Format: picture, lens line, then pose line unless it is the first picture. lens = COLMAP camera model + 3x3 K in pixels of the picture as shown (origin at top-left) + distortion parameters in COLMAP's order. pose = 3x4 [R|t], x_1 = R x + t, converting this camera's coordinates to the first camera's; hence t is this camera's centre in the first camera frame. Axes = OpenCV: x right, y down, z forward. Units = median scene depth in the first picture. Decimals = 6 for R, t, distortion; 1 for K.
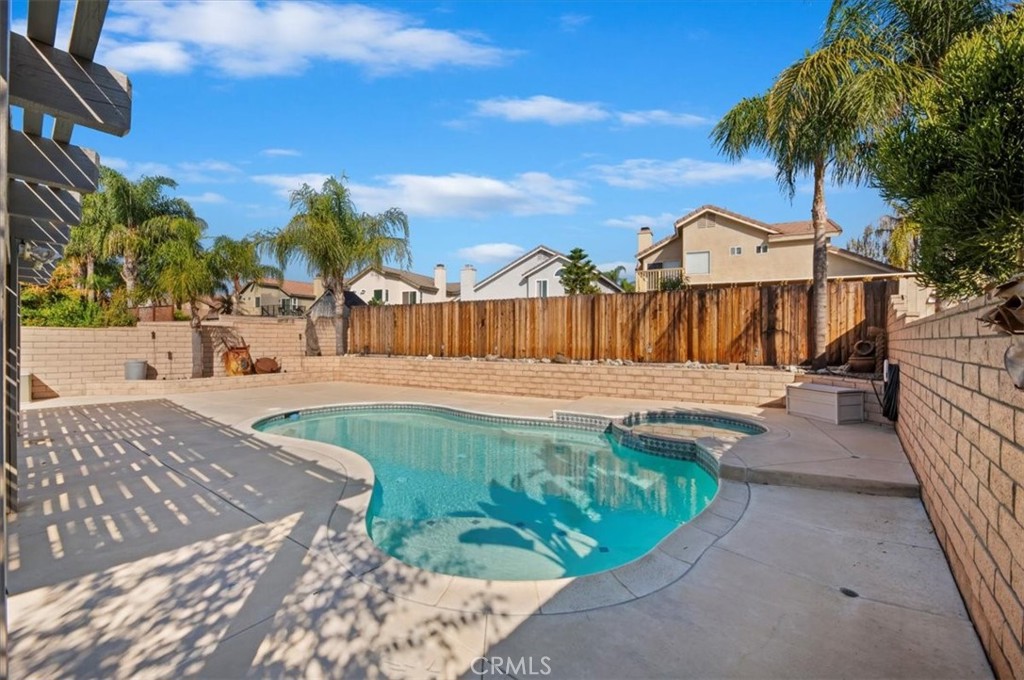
lens RADIAL K [[415.9, 0, 511.4], [0, 415.9, 336.2], [0, 0, 1]] dist [-0.004048, -0.000250]
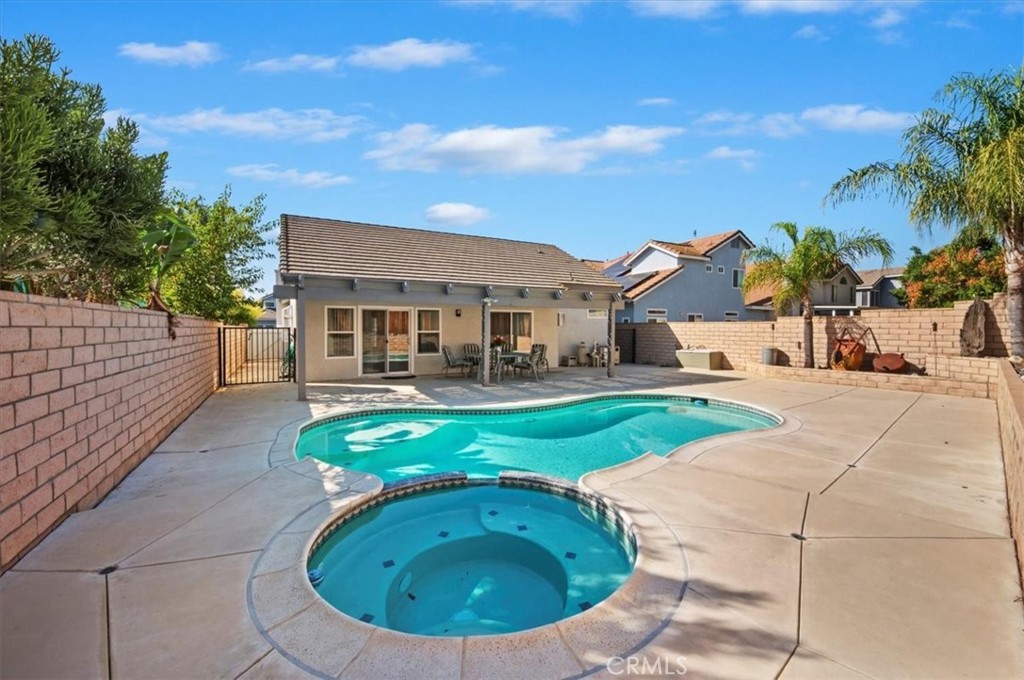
lens RADIAL K [[410.0, 0, 518.1], [0, 410.0, 337.3], [0, 0, 1]] dist [0.001187, 0.000035]
pose [[-0.347215, 0.013959, -0.937682, 0.650272], [0.001013, 0.999894, 0.014510, 0.012616], [0.937785, 0.004088, -0.347192, 0.946452]]
